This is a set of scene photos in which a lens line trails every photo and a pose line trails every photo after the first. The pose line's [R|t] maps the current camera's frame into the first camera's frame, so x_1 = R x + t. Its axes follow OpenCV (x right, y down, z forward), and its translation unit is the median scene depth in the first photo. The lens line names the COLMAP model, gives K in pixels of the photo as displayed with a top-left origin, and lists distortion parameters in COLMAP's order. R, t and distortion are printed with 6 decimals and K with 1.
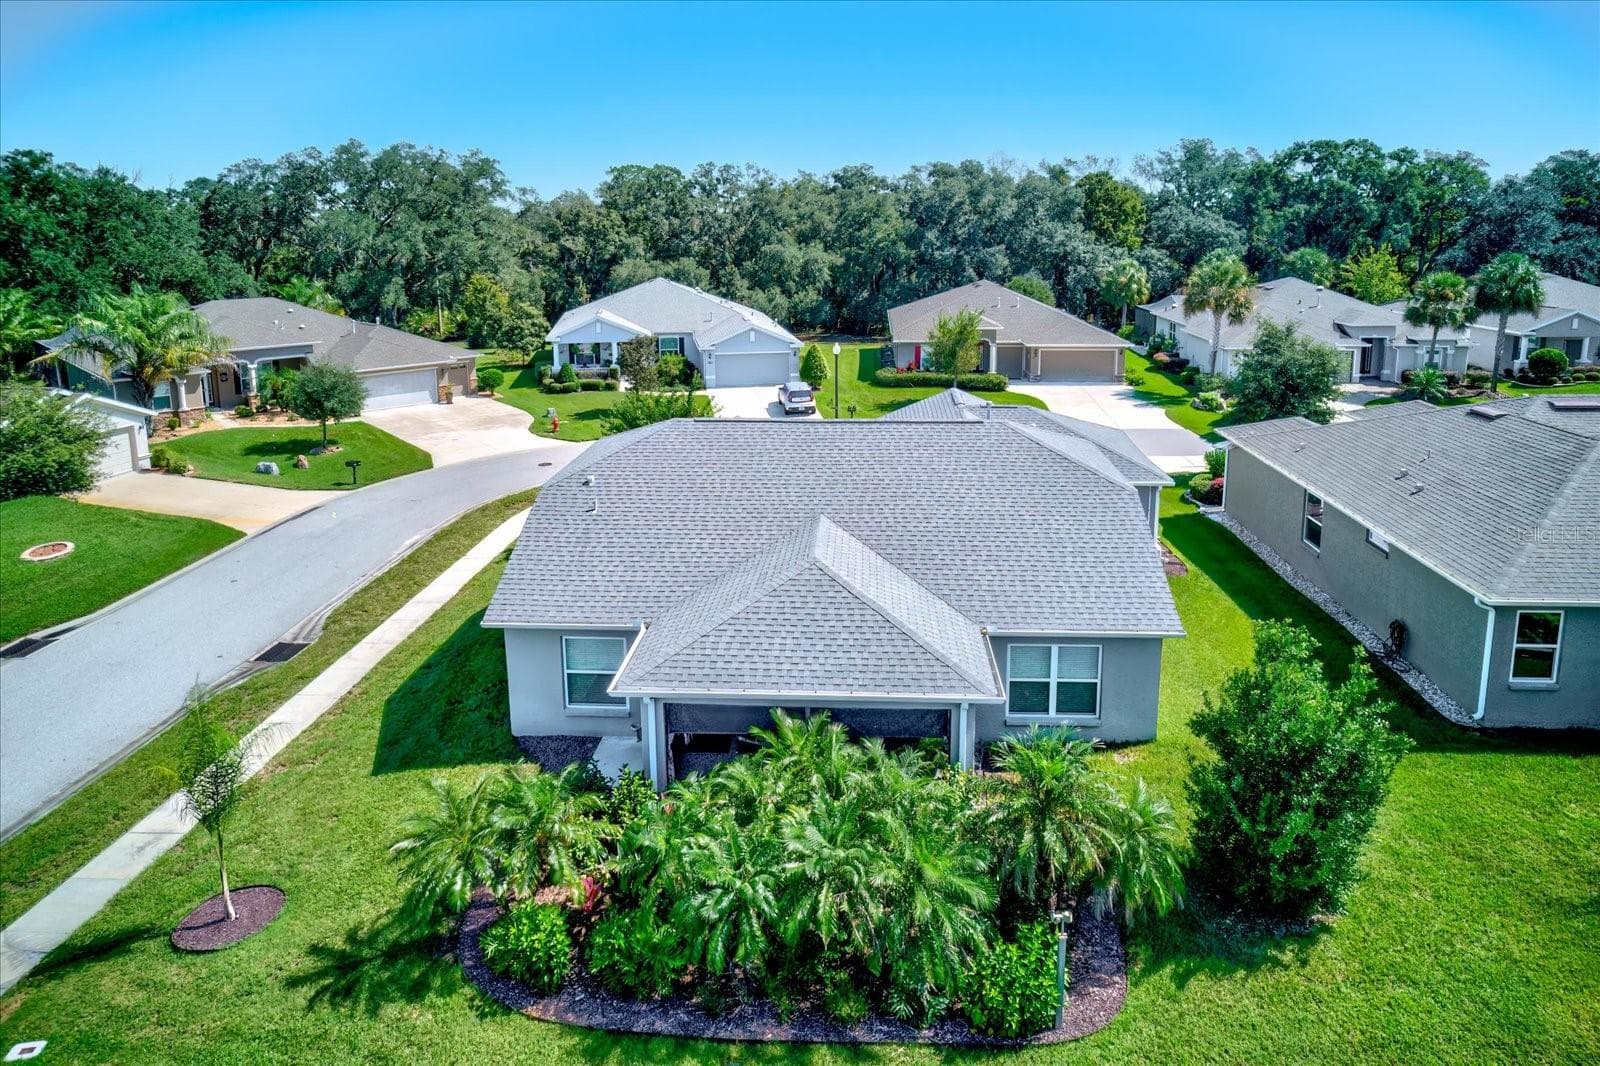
lens RADIAL K [[1020.7, 0, 802.1], [0, 1020.7, 523.6], [0, 0, 1]] dist [-0.036122, 0.028557]
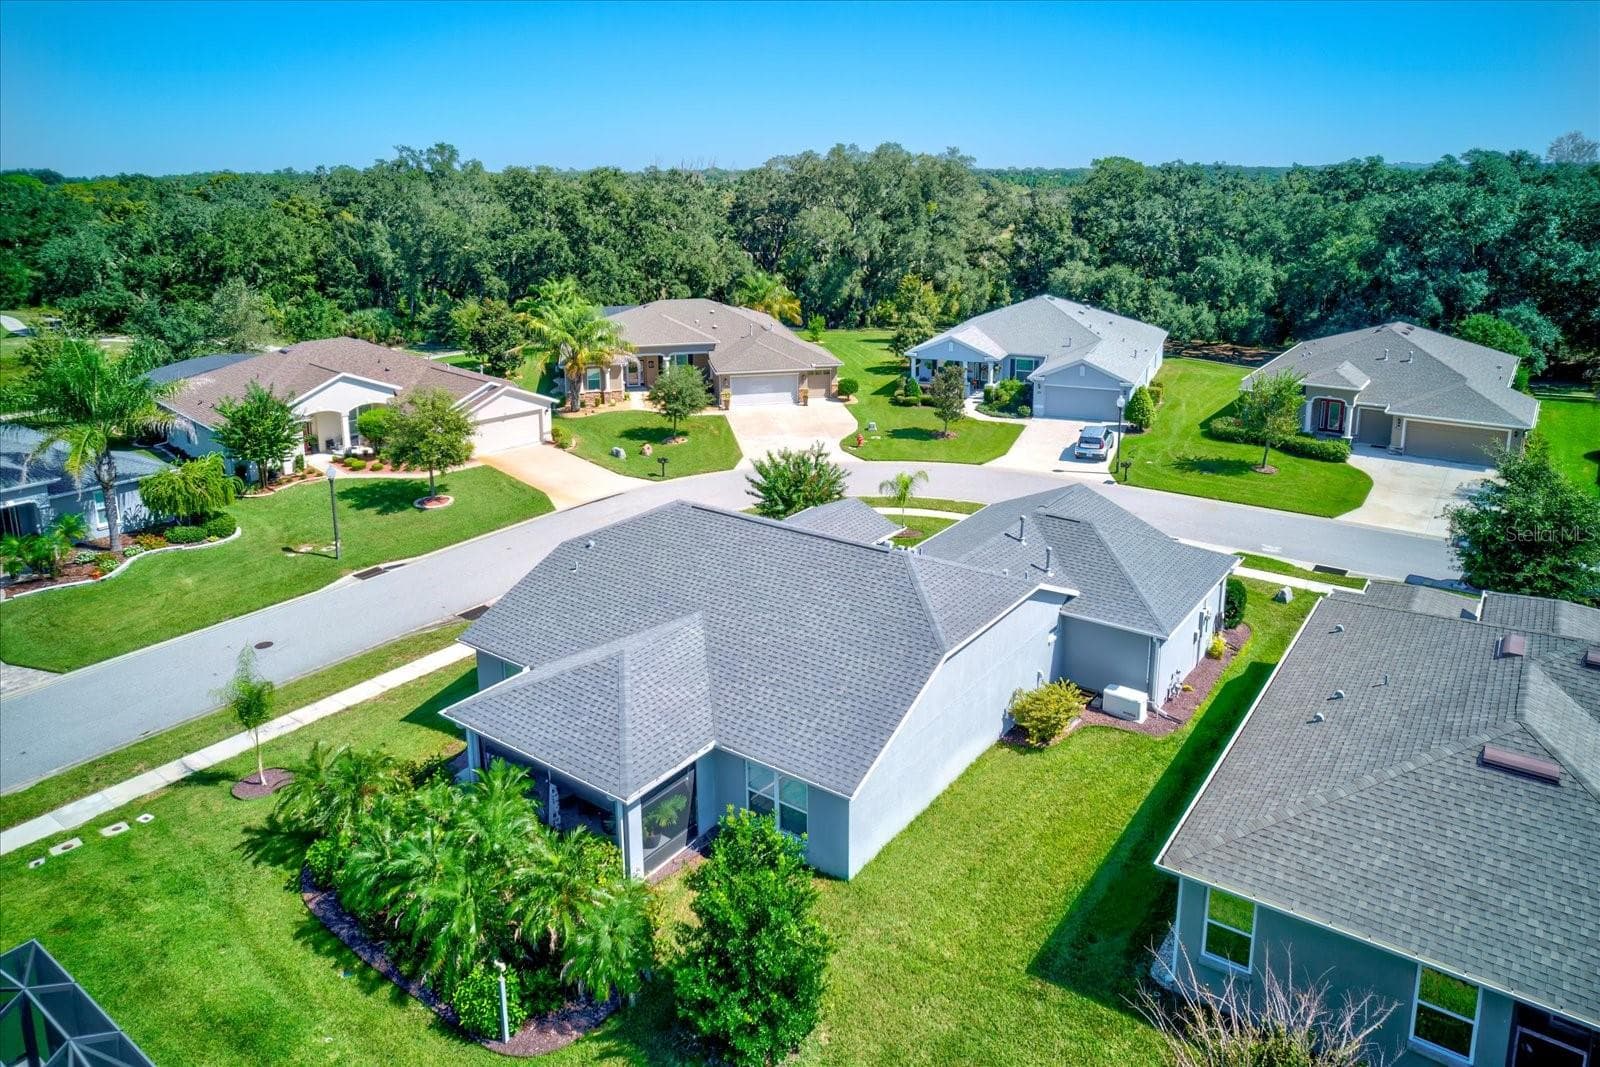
lens RADIAL K [[1020.7, 0, 798.3], [0, 1020.7, 541.2], [0, 0, 1]] dist [-0.036122, 0.028557]
pose [[0.842530, 0.178905, -0.508072, 0.204625], [-0.147336, 0.983803, 0.102096, -0.065642], [0.518108, -0.011162, 0.855242, 0.006189]]
